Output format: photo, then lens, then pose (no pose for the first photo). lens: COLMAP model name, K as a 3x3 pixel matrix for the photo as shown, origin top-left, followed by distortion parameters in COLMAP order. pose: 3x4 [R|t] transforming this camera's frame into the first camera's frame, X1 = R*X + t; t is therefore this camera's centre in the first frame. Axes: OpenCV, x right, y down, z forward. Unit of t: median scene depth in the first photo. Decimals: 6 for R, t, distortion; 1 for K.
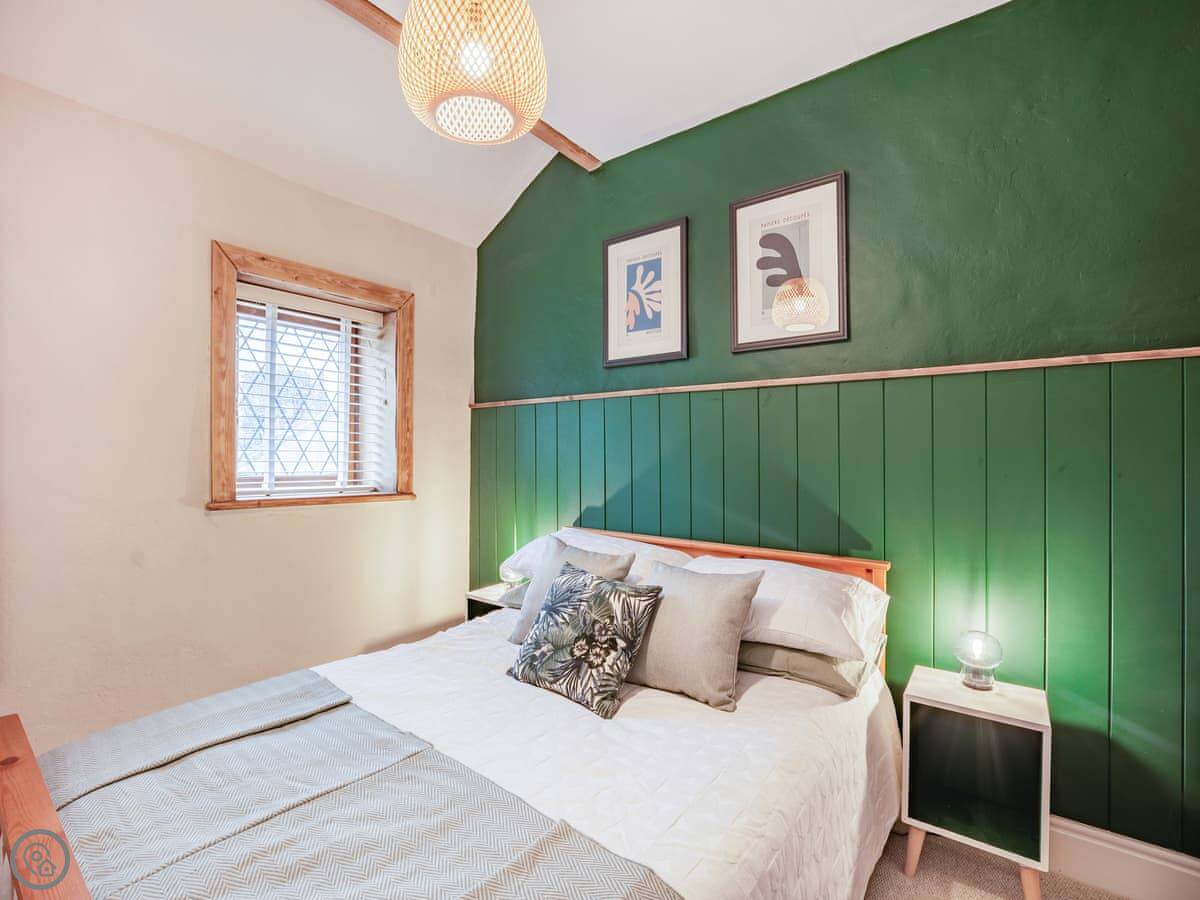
lens RADIAL K [[531.0, 0, 600.0], [0, 531.0, 450.0], [0, 0, 1]] dist [-0.038894, 0.009002]
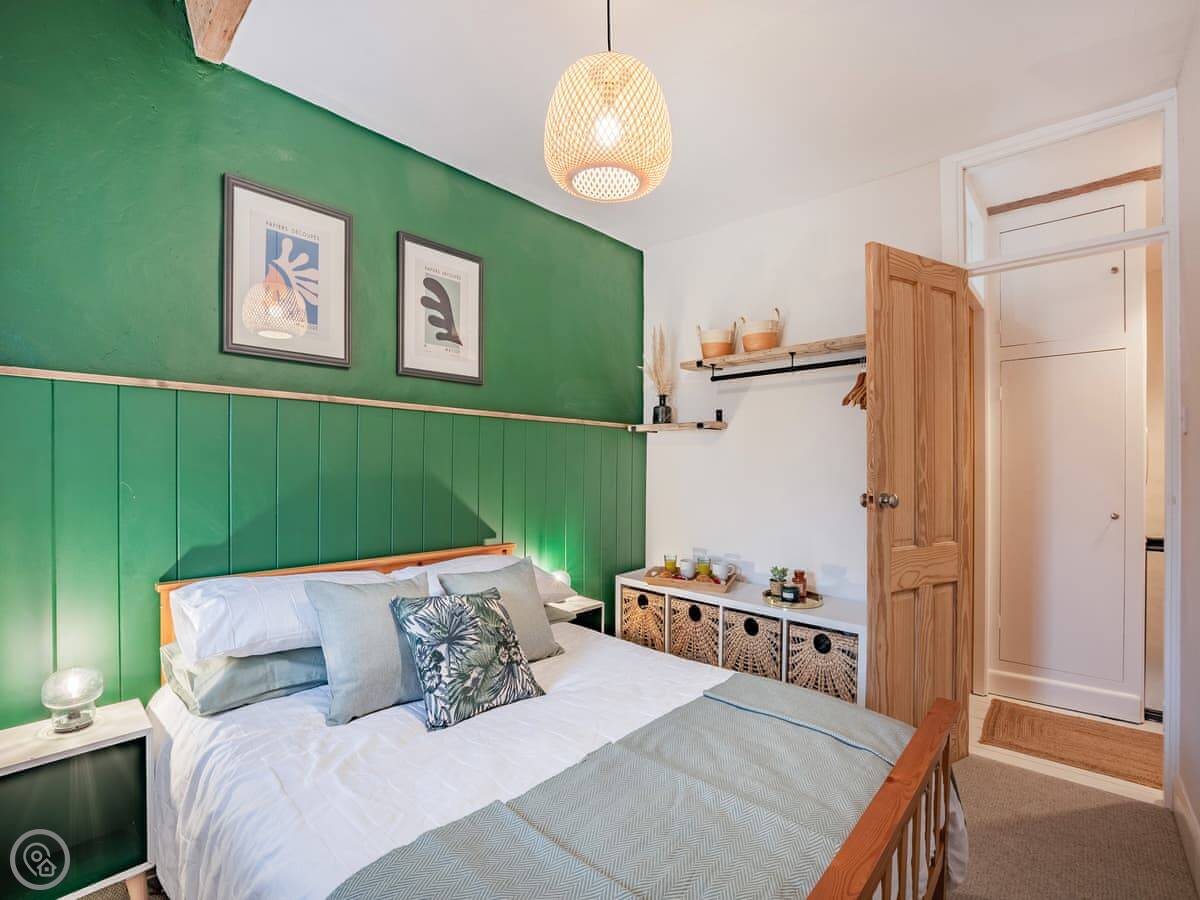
lens RADIAL K [[528.5, 0, 611.2], [0, 528.5, 454.8], [0, 0, 1]] dist [-0.021980, 0.000034]
pose [[0.101609, 0.017222, 0.994675, -0.787243], [-0.015026, 0.999763, -0.015776, -0.012930], [-0.994711, -0.013343, 0.101844, 0.492469]]
